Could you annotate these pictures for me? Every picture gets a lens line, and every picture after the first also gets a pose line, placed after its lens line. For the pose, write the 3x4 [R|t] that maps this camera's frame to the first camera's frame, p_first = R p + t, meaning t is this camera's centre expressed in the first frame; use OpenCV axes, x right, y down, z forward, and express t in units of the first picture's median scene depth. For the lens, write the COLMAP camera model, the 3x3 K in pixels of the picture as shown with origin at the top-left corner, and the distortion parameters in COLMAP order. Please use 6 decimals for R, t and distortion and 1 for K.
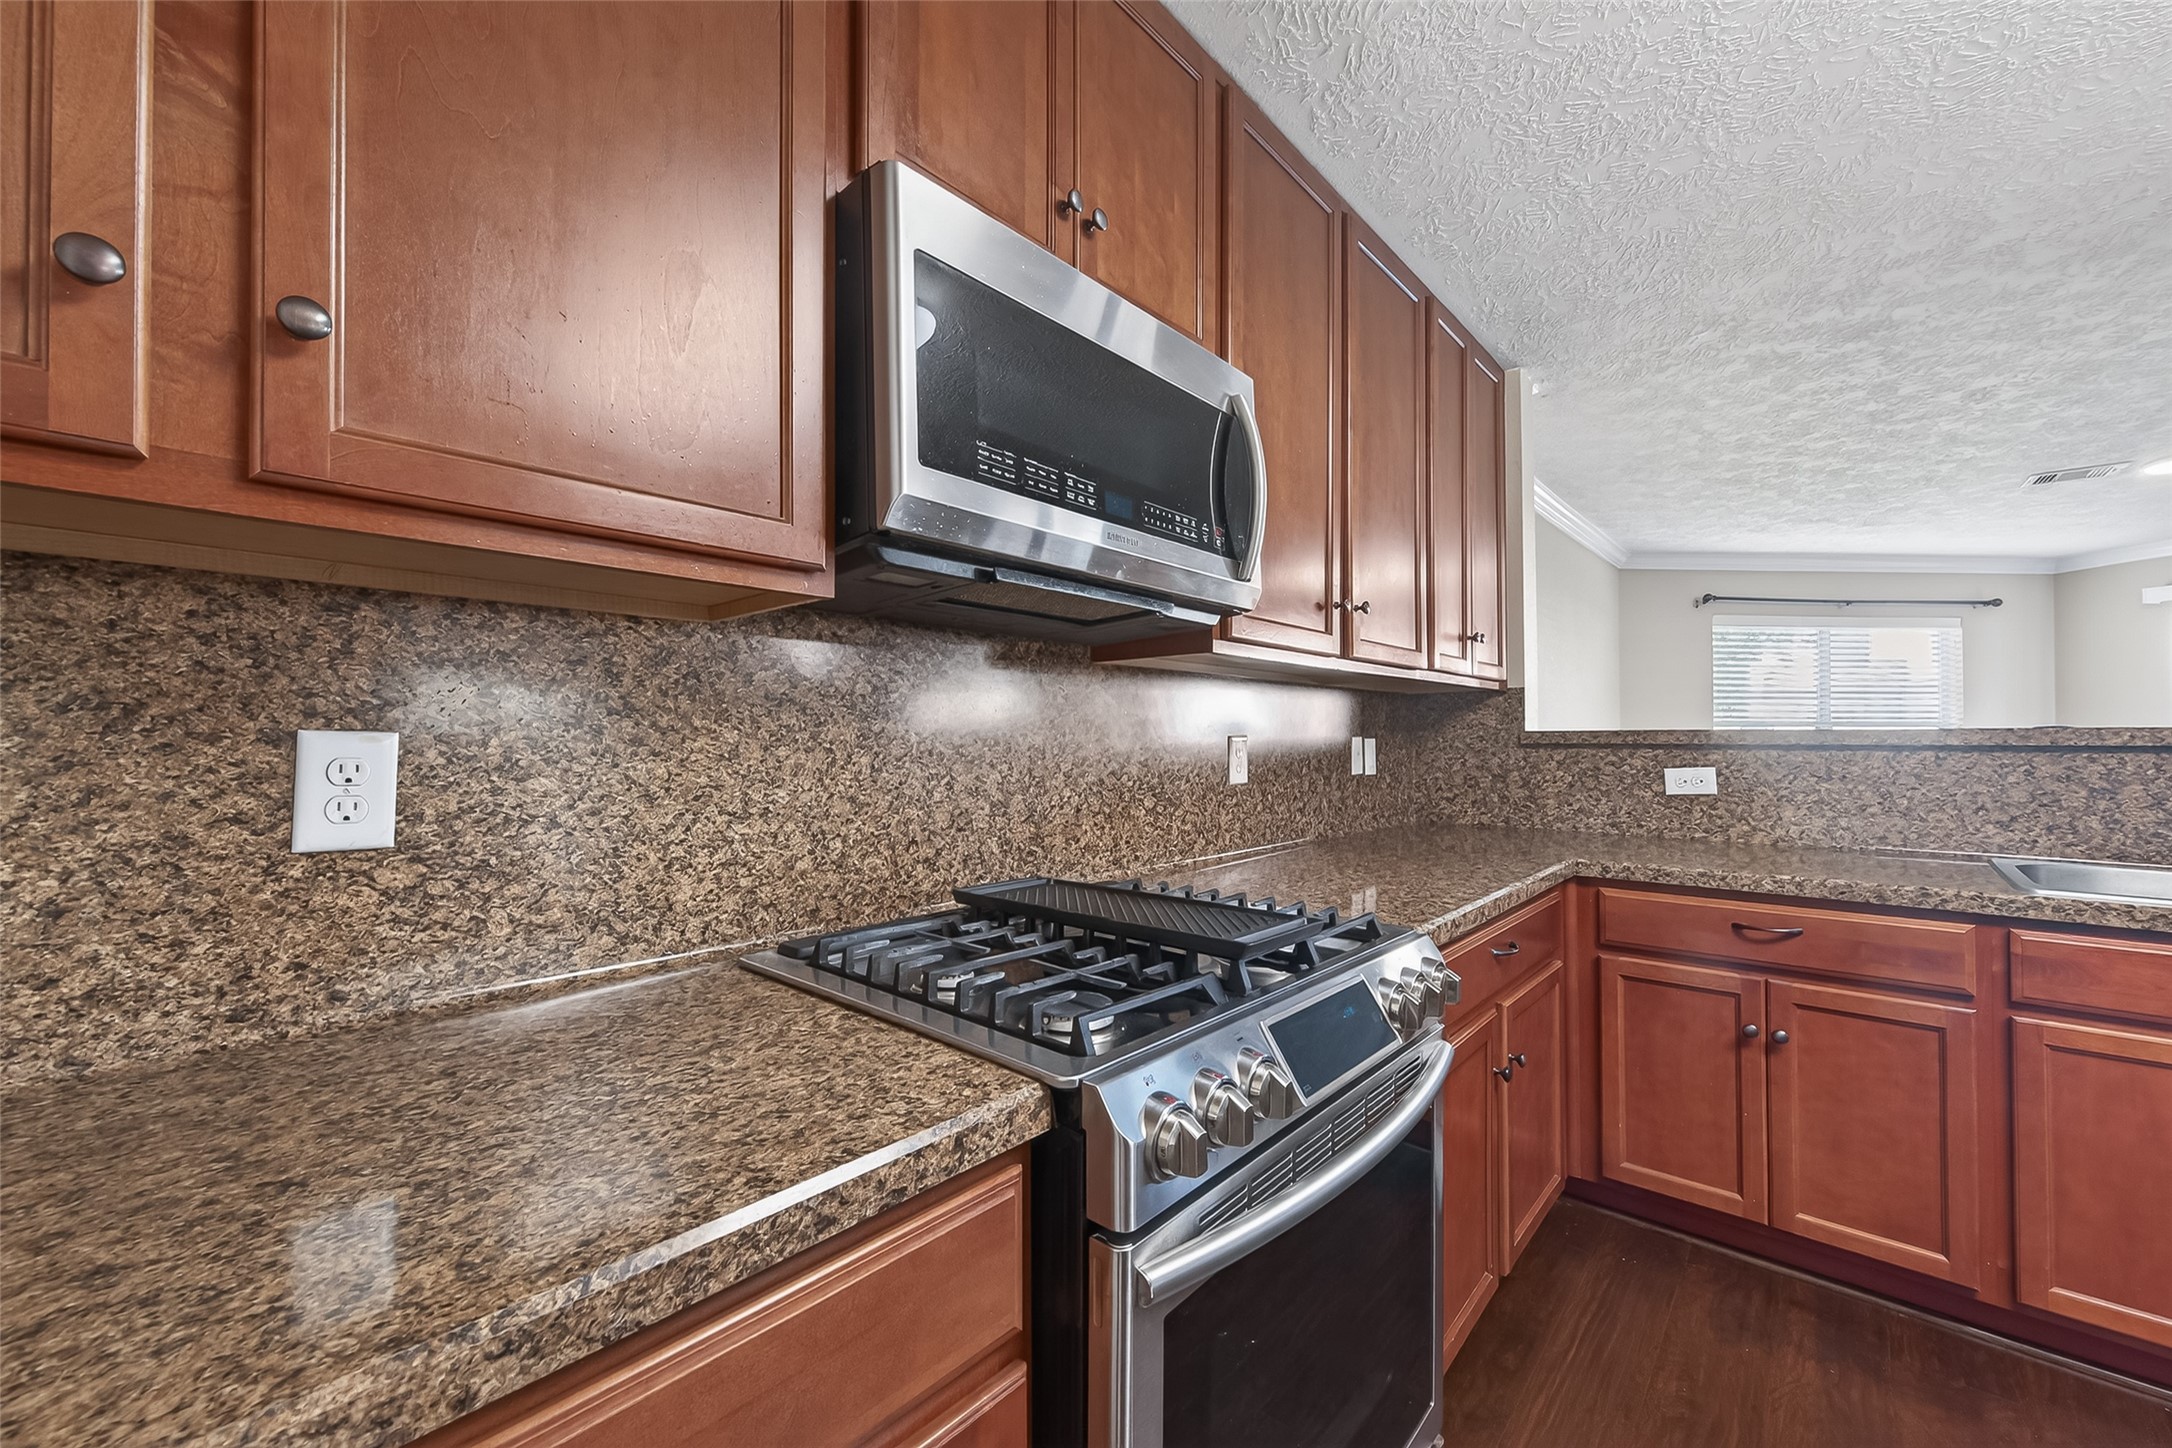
lens RADIAL K [[847.3, 0, 1100.6], [0, 847.3, 732.2], [0, 0, 1]] dist [0.006740, -0.001886]
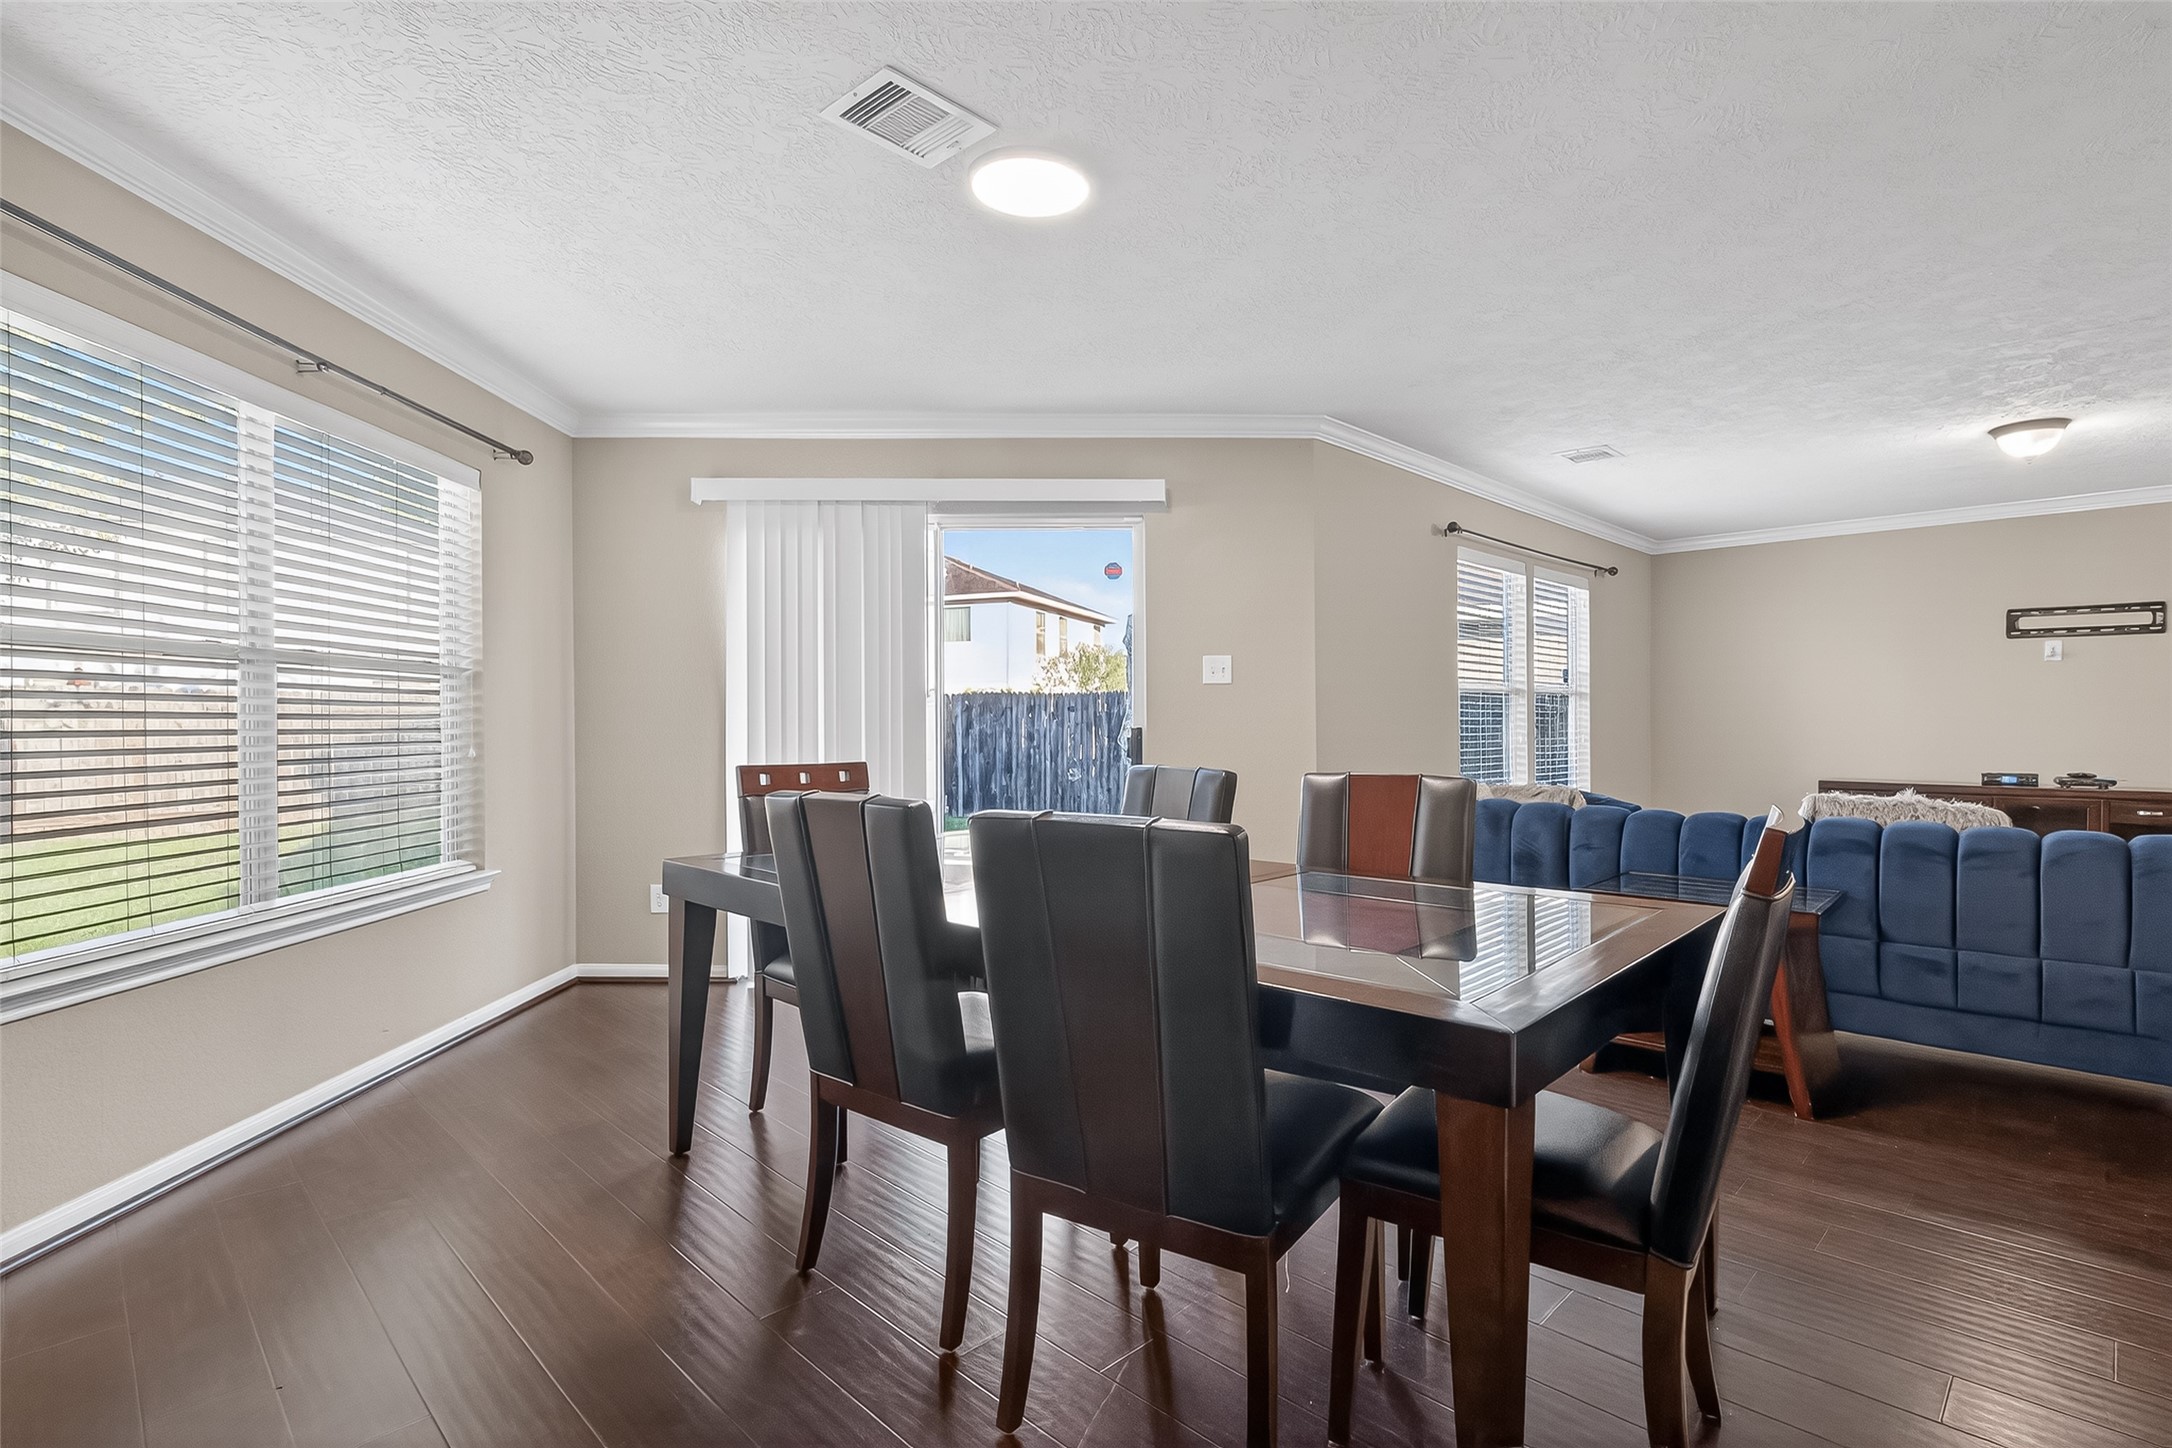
lens RADIAL K [[1060.3, 0, 1074.6], [0, 1060.3, 722.4], [0, 0, 1]] dist [-0.011579, 0.000709]
pose [[0.063781, 0.000185, 0.997964, 1.220830], [-0.011697, 0.999931, 0.000562, 0.066161], [-0.997895, -0.011709, 0.063779, 1.933621]]
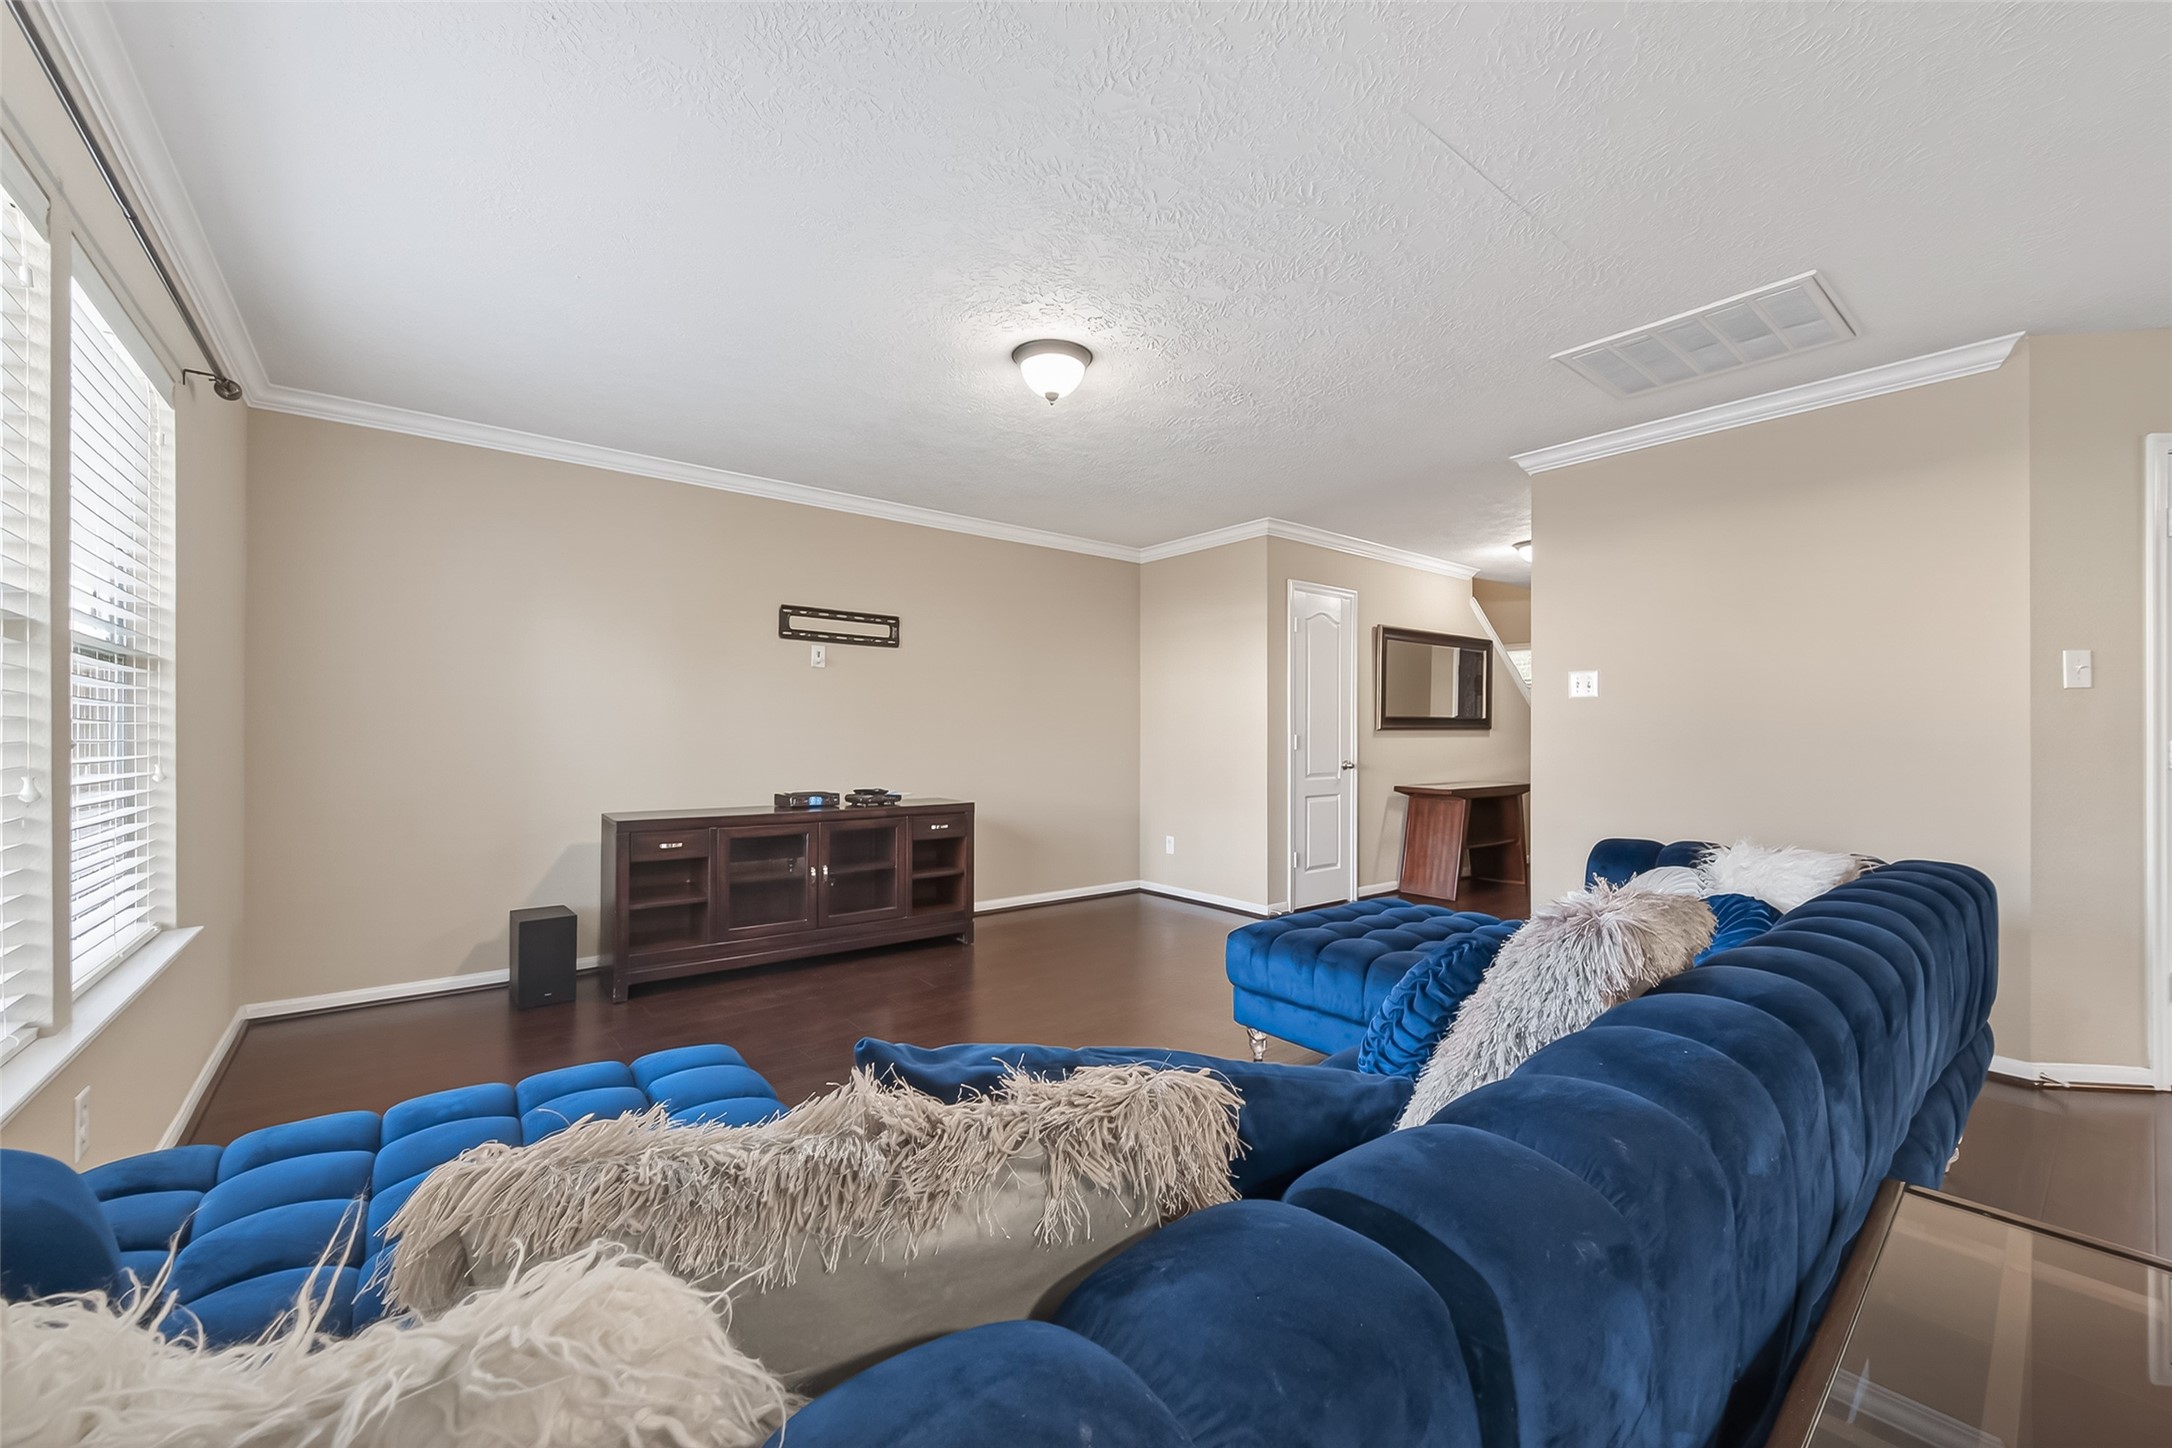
lens RADIAL K [[847.3, 0, 1105.2], [0, 847.3, 730.8], [0, 0, 1]] dist [0.006740, -0.001886]
pose [[-0.986781, -0.002321, 0.162042, 3.602141], [-0.004930, 0.999865, -0.015702, 0.056382], [-0.161984, -0.016293, -0.986659, 1.331220]]
